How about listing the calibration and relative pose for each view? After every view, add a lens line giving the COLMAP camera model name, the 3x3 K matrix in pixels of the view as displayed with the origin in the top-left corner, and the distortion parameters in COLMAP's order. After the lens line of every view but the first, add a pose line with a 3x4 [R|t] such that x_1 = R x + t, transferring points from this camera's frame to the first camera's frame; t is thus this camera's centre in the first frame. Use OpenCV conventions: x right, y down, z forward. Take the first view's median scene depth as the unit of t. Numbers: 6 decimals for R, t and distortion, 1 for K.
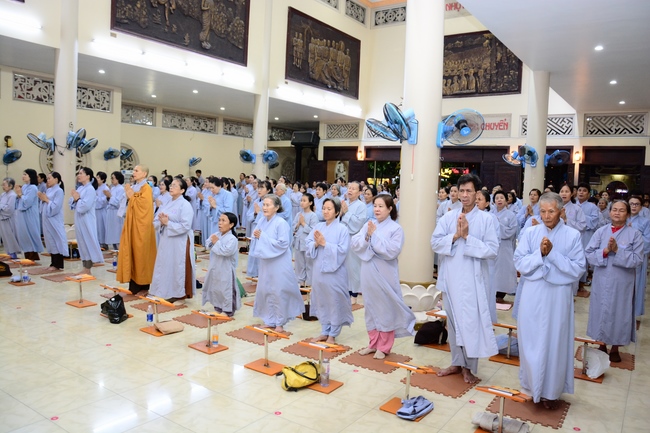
lens RADIAL K [[530.1, 0, 325.0], [0, 530.1, 216.5], [0, 0, 1]] dist [-0.194069, 0.207059]
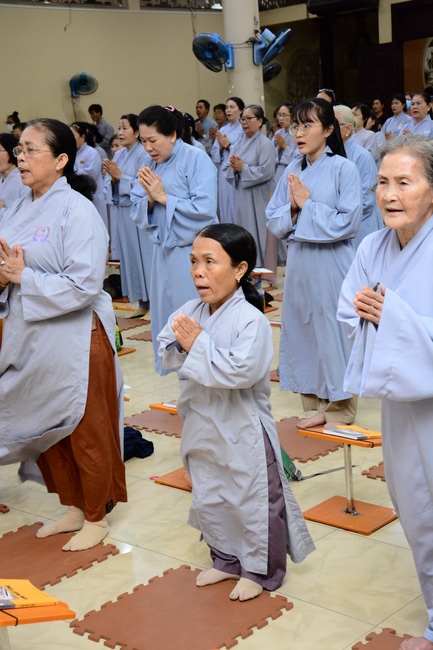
lens RADIAL K [[1095.8, 0, 216.5], [0, 1095.8, 325.0], [0, 0, 1]] dist [0.371728, -0.091867]
pose [[0.984881, -0.089871, -0.148096, -0.053704], [0.107212, 0.987726, 0.113593, -0.010682], [0.136069, -0.127754, 0.982428, 0.208615]]
